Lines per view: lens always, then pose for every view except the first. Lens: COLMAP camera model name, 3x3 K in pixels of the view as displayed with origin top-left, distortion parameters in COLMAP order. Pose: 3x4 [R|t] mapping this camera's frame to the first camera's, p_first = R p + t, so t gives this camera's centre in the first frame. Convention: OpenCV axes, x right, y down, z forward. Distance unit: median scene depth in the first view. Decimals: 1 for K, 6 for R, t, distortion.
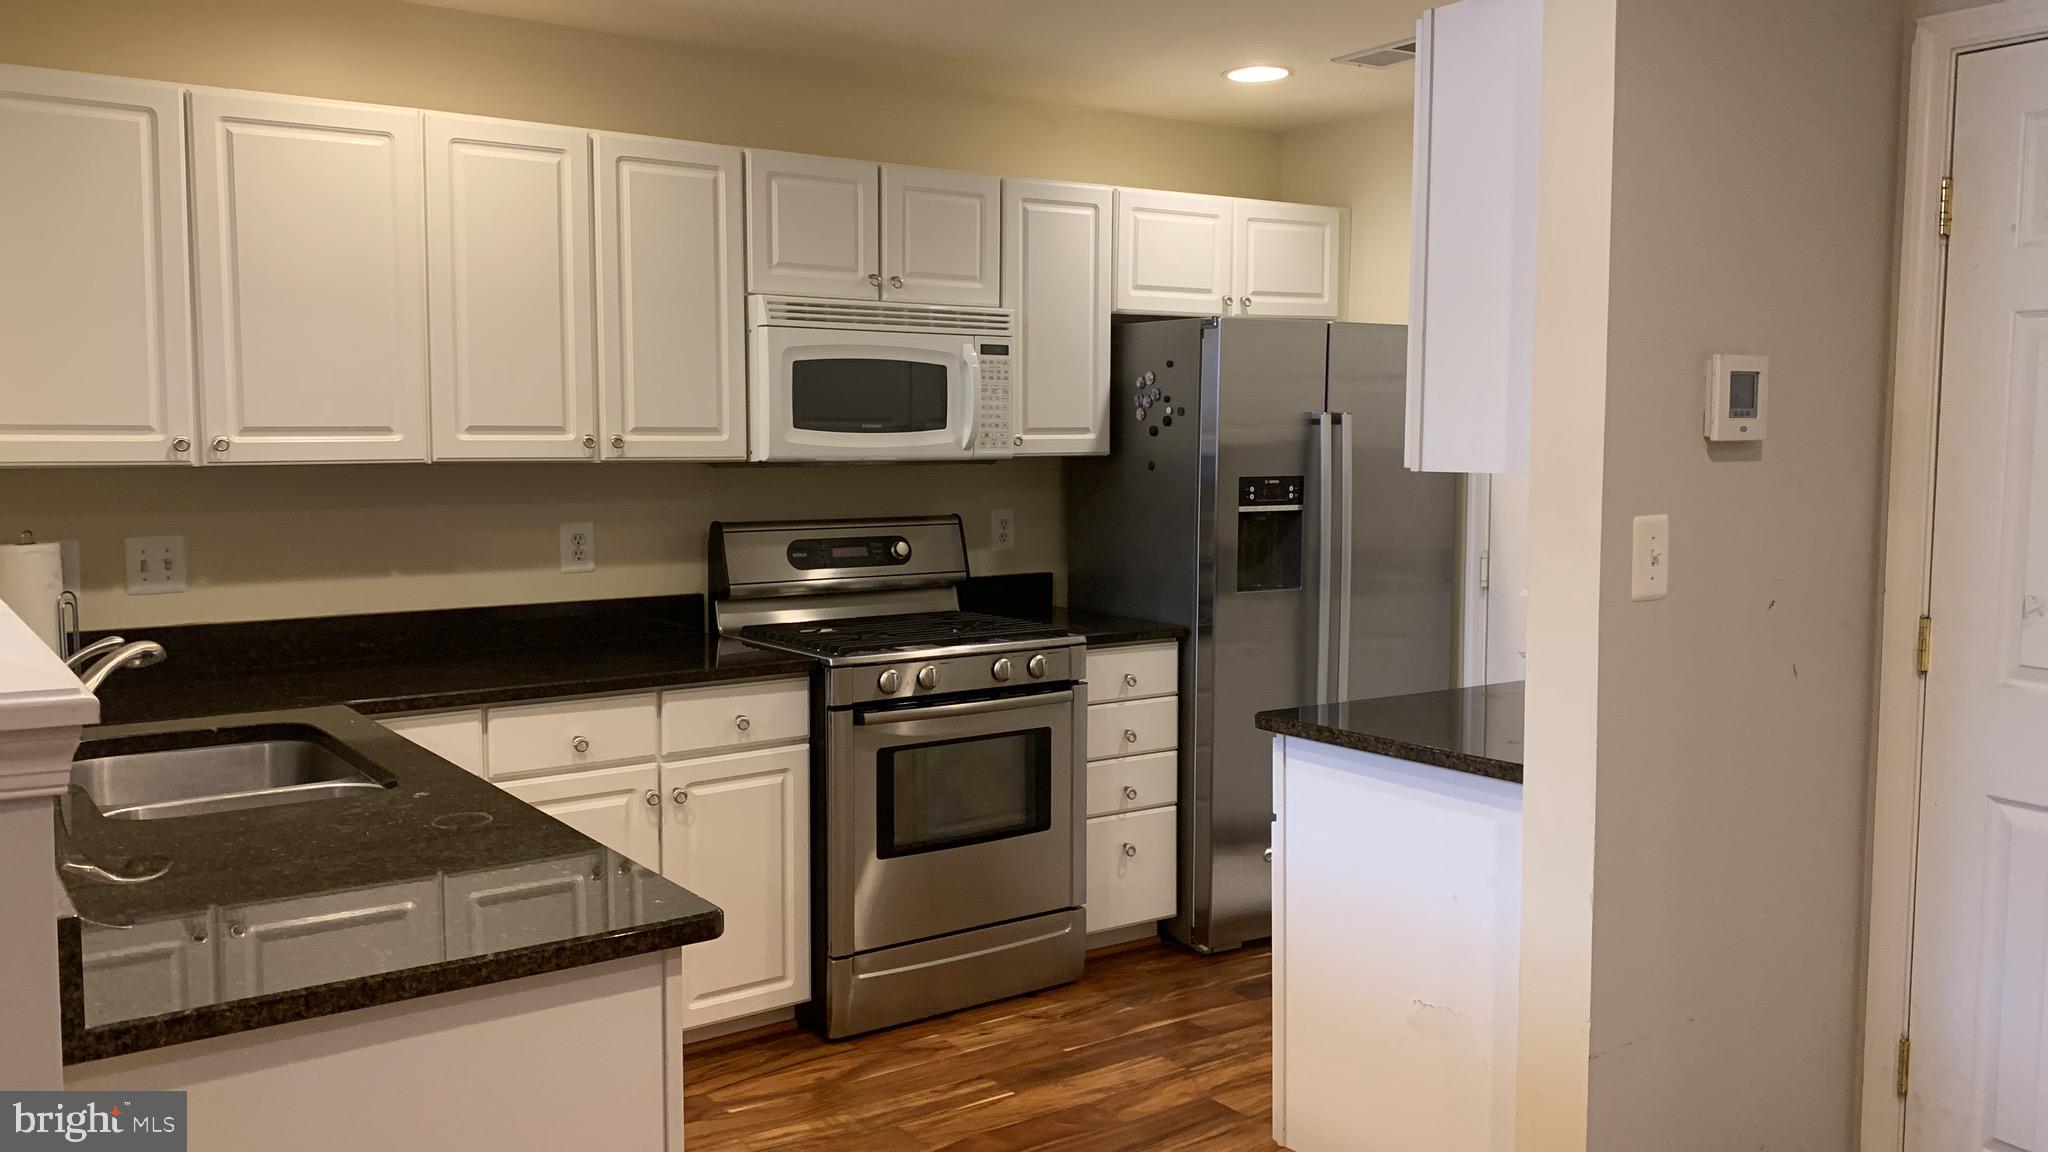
lens RADIAL K [[1673.5, 0, 1024.0], [0, 1673.5, 576.0], [0, 0, 1]] dist [0.178229, -0.419888]
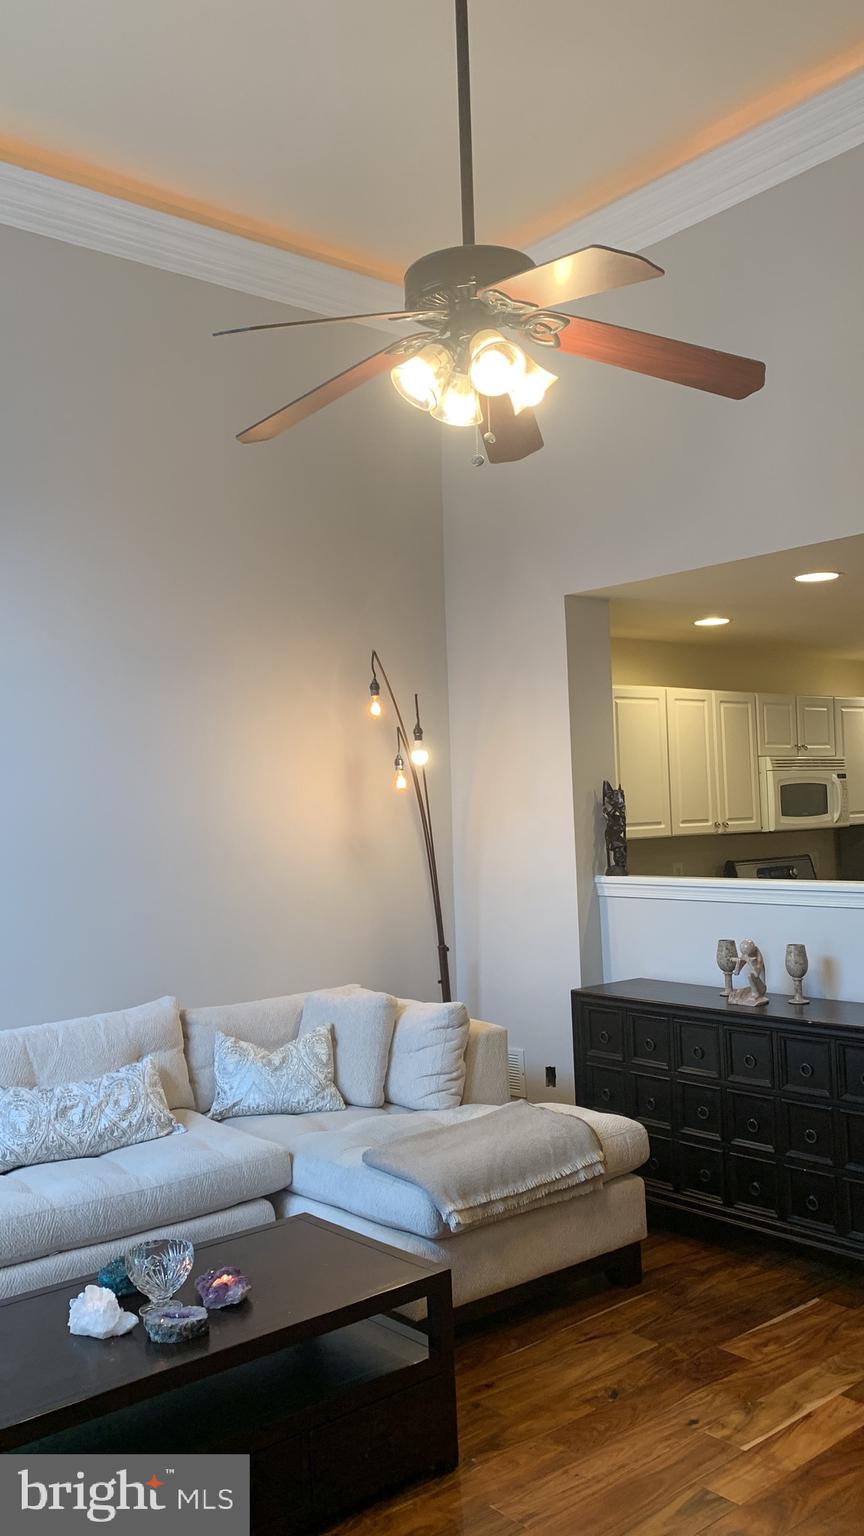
lens RADIAL K [[1250.8, 0, 432.0], [0, 1250.8, 768.0], [0, 0, 1]] dist [0.020206, -0.008068]
pose [[0.994996, -0.027795, 0.095968, -0.698473], [0.039293, 0.991985, -0.120087, 0.026075], [-0.091861, 0.123257, 0.988114, -0.539879]]
